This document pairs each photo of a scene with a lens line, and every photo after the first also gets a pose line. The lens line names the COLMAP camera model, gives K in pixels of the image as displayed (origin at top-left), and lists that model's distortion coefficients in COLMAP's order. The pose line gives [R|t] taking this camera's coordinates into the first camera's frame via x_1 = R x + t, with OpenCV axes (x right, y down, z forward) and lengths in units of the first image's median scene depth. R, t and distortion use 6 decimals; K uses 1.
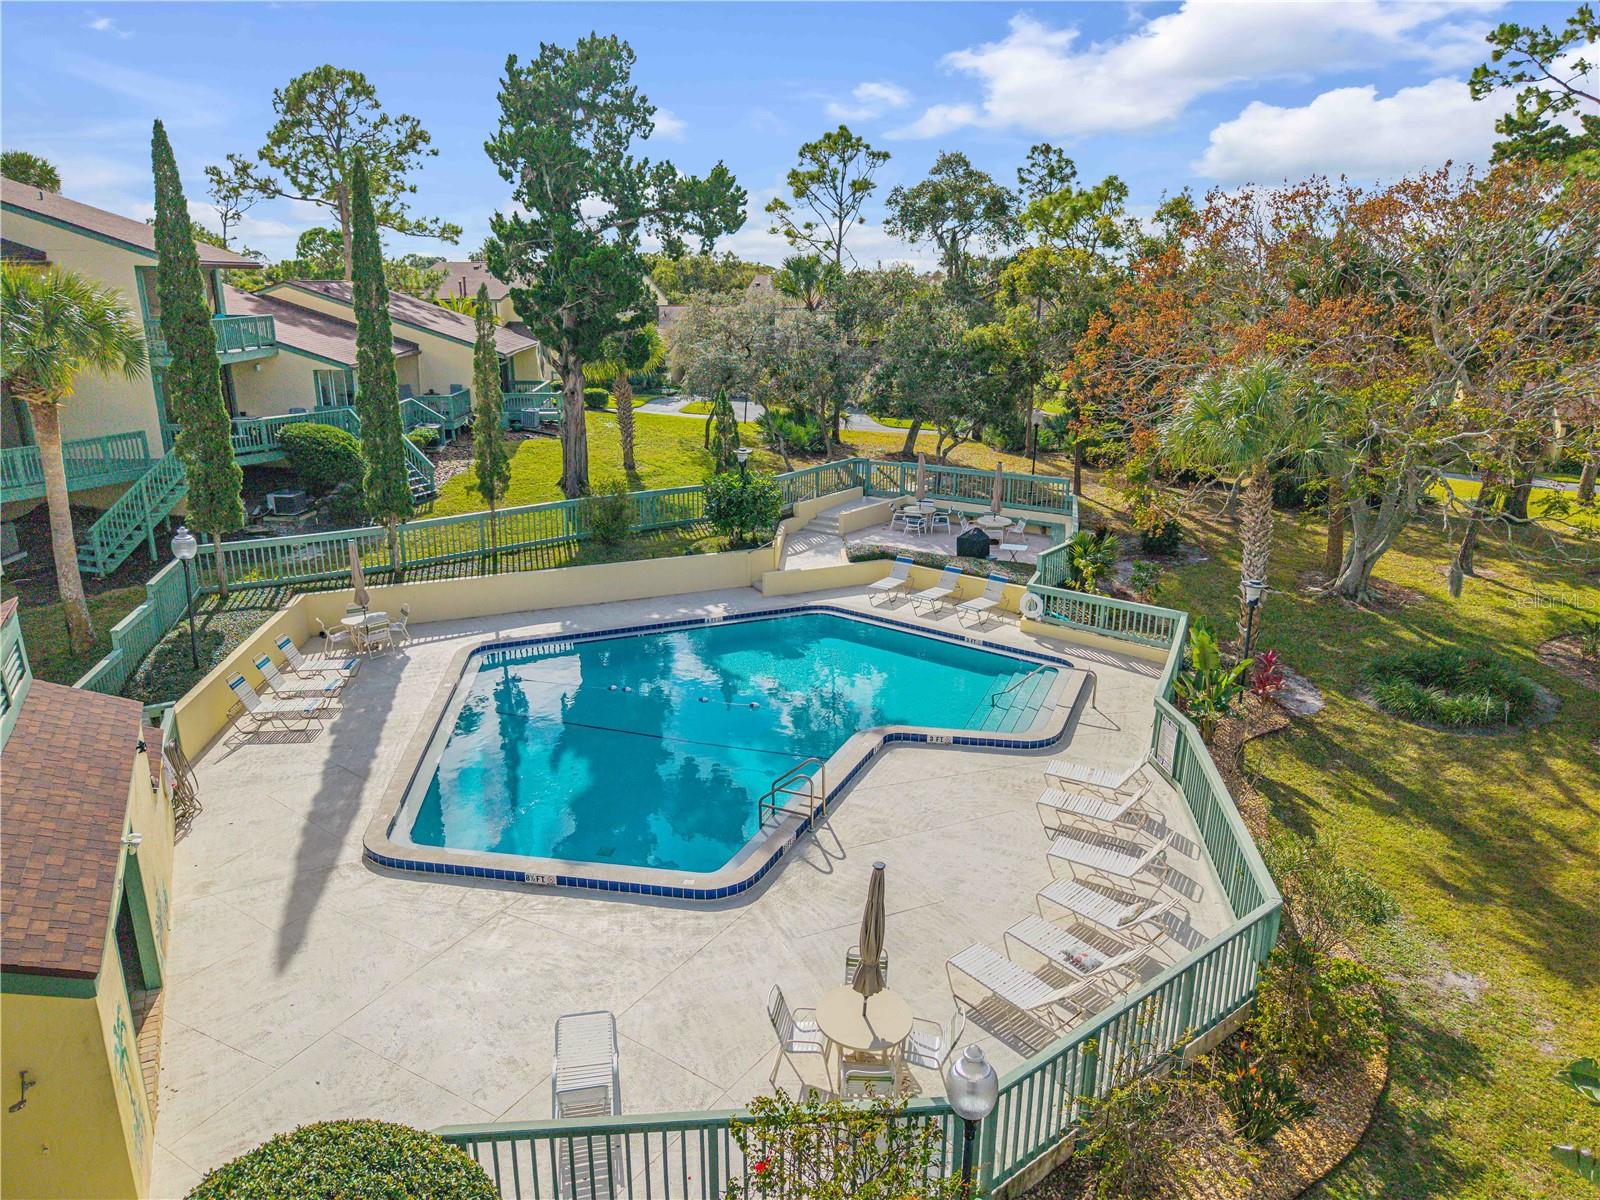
lens RADIAL K [[1108.5, 0, 779.1], [0, 1108.5, 599.3], [0, 0, 1]] dist [-0.003441, 0.007047]
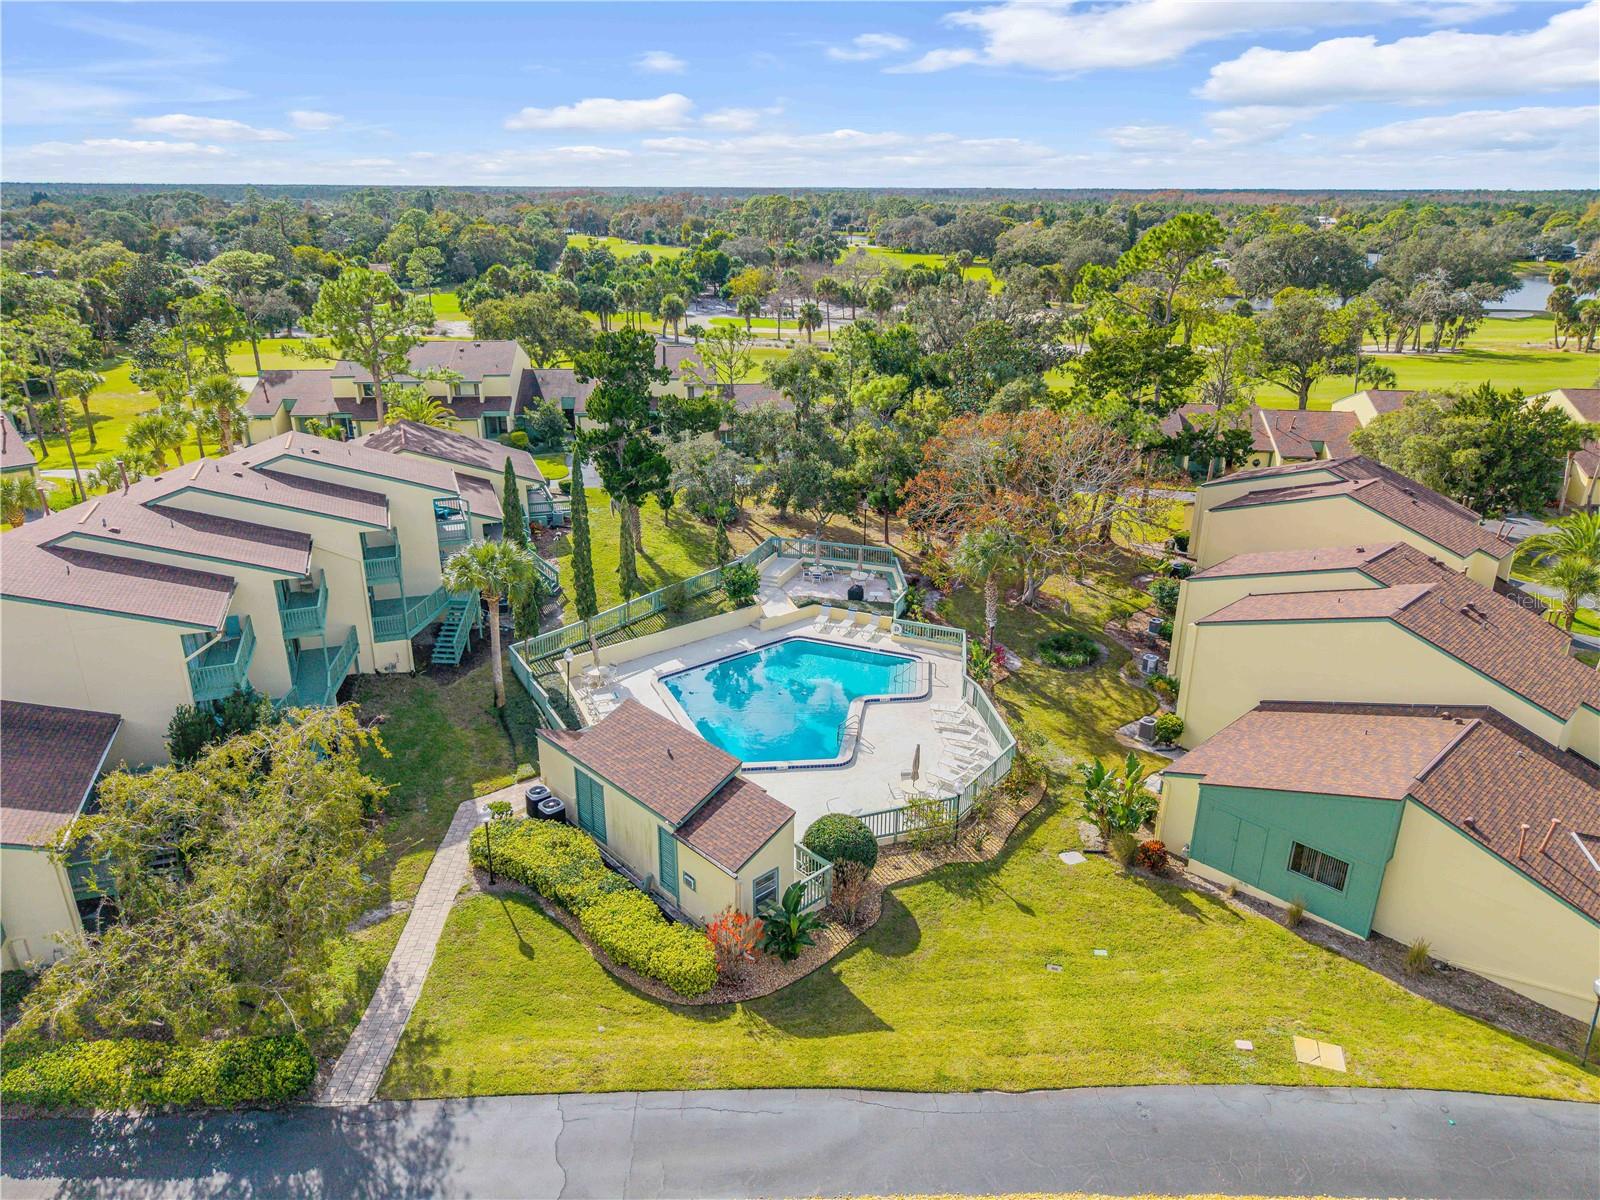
lens RADIAL K [[1108.5, 0, 779.1], [0, 1108.5, 599.3], [0, 0, 1]] dist [-0.003441, 0.007047]
pose [[0.964949, -0.094307, 0.244907, -0.674036], [0.076295, 0.993704, 0.082041, -0.322164], [-0.251103, -0.060480, 0.966069, -1.346299]]
